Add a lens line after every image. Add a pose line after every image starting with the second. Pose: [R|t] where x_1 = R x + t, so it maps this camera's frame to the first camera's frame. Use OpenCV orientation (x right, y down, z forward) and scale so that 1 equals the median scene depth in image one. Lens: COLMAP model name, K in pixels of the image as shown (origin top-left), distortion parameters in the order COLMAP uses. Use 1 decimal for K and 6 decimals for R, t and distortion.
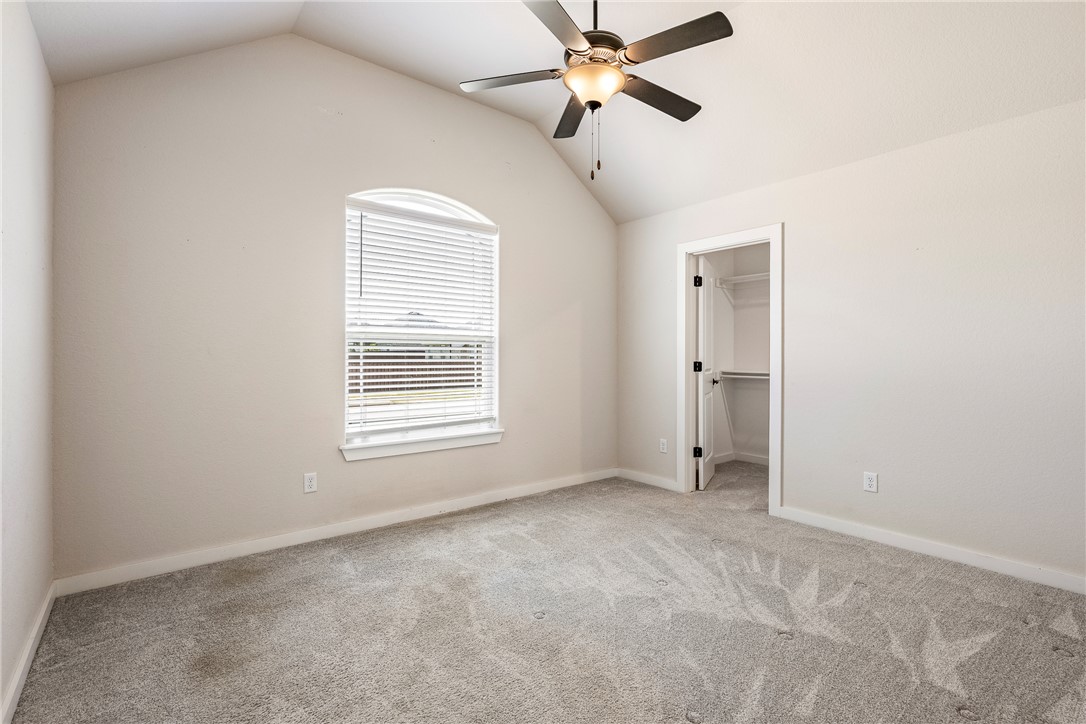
lens RADIAL K [[495.4, 0, 543.0], [0, 495.4, 362.0], [0, 0, 1]] dist [-0.001304, 0.000369]
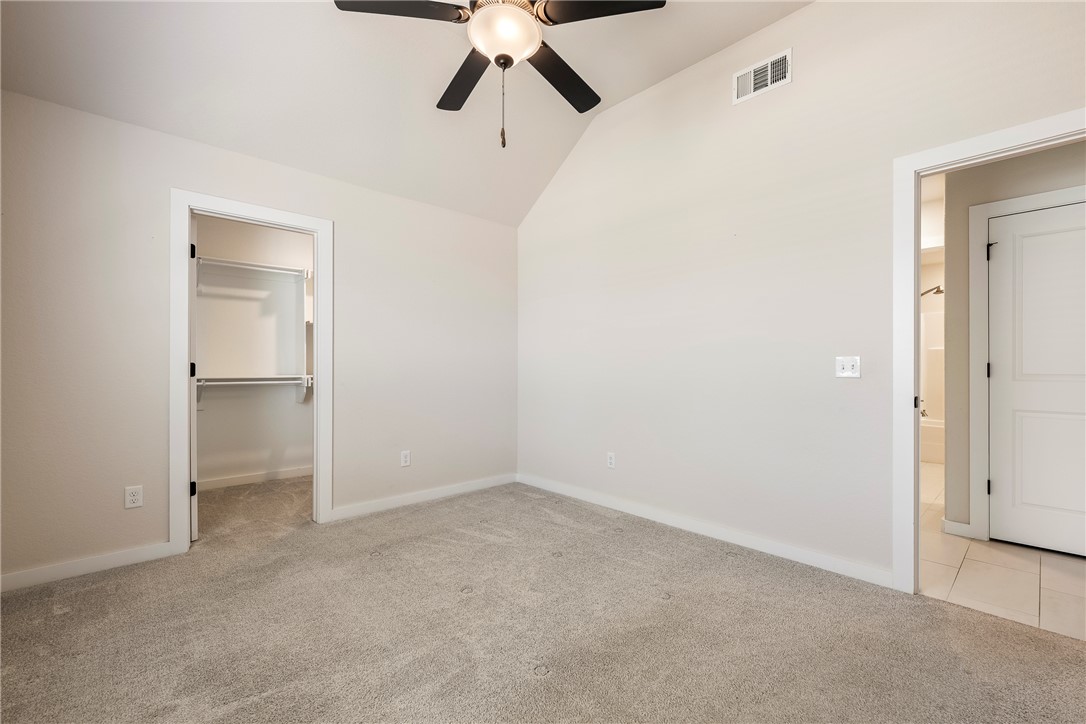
lens RADIAL K [[458.2, 0, 541.7], [0, 458.2, 378.0], [0, 0, 1]] dist [-0.000156, 0.000086]
pose [[-0.074540, -0.022593, 0.996962, -0.499503], [0.003355, 0.999732, 0.022906, 0.008676], [-0.997212, 0.005053, -0.074444, 0.702922]]
